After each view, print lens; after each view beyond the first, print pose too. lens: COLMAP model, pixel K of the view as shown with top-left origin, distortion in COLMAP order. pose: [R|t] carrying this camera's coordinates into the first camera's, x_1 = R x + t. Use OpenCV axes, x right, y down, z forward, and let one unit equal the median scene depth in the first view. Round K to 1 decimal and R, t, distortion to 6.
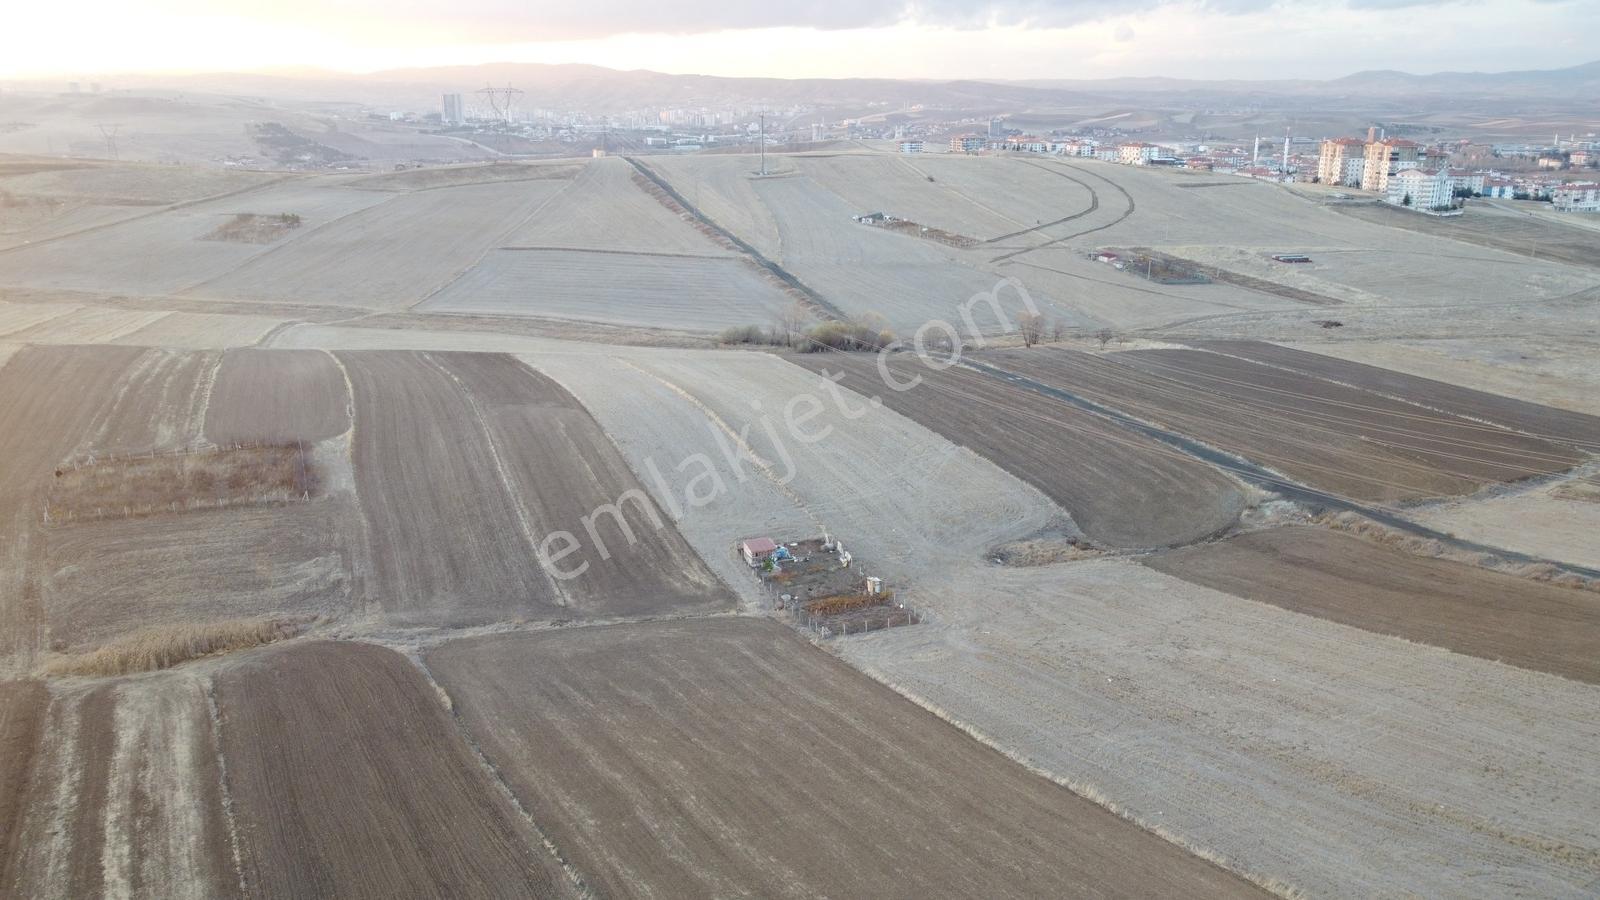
lens RADIAL K [[1247.1, 0, 770.2], [0, 1247.1, 462.5], [0, 0, 1]] dist [-0.003956, 0.002674]
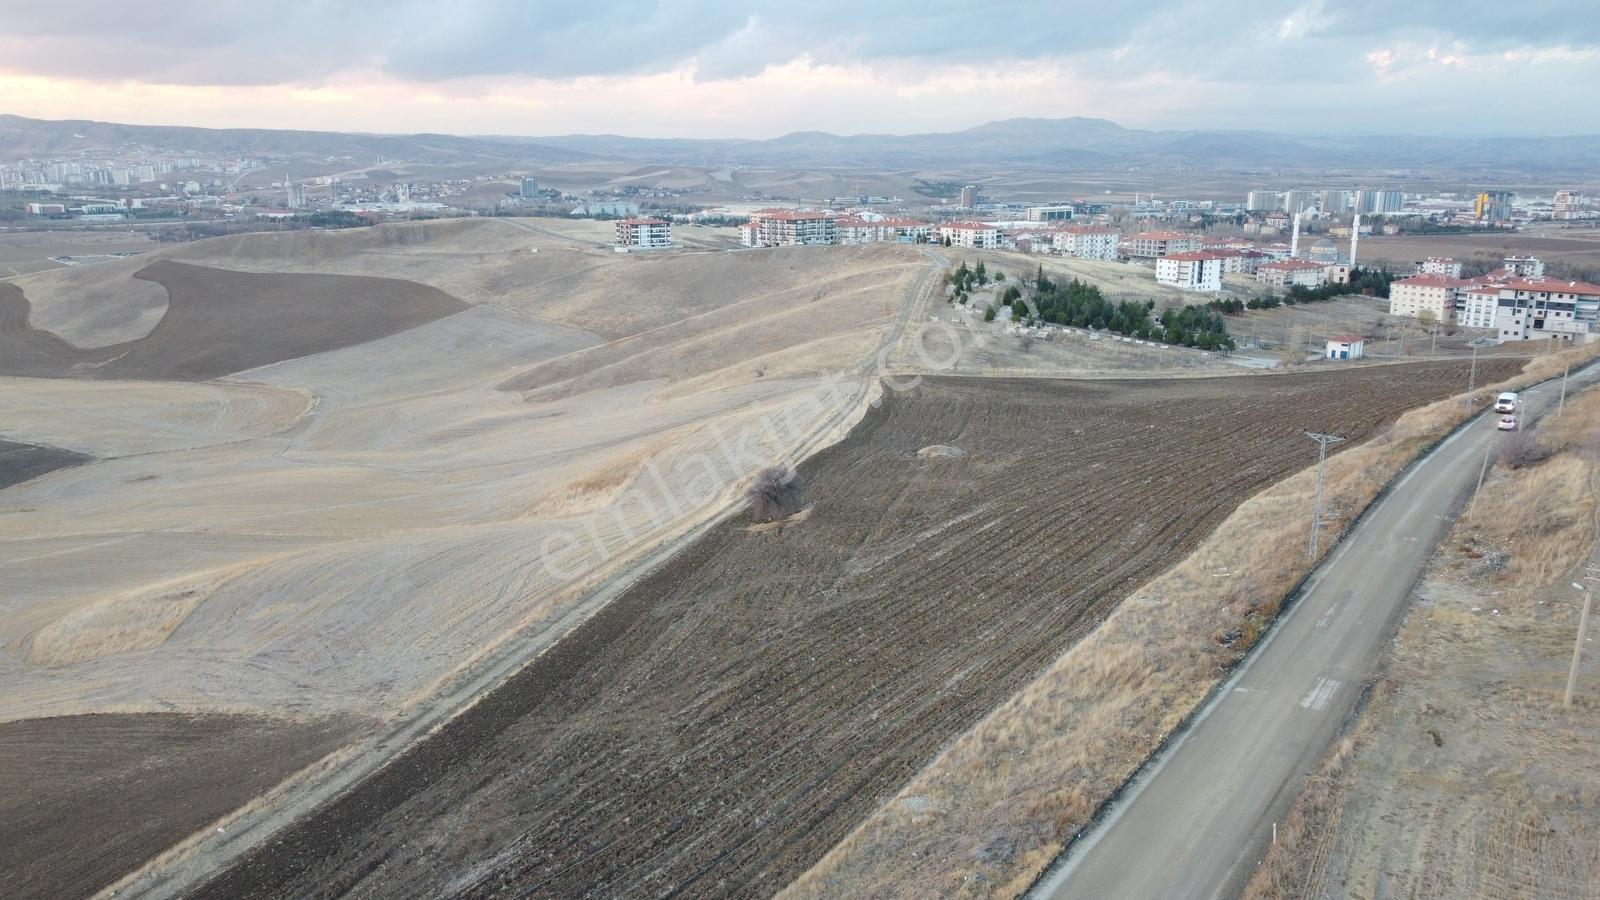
lens RADIAL K [[1210.3, 0, 801.9], [0, 1210.3, 453.0], [0, 0, 1]] dist [-0.009110, 0.008667]
pose [[0.892317, -0.098090, 0.440623, -0.022593], [0.117058, 0.992996, -0.015999, -0.055067], [-0.435967, 0.065855, 0.897550, 0.197329]]
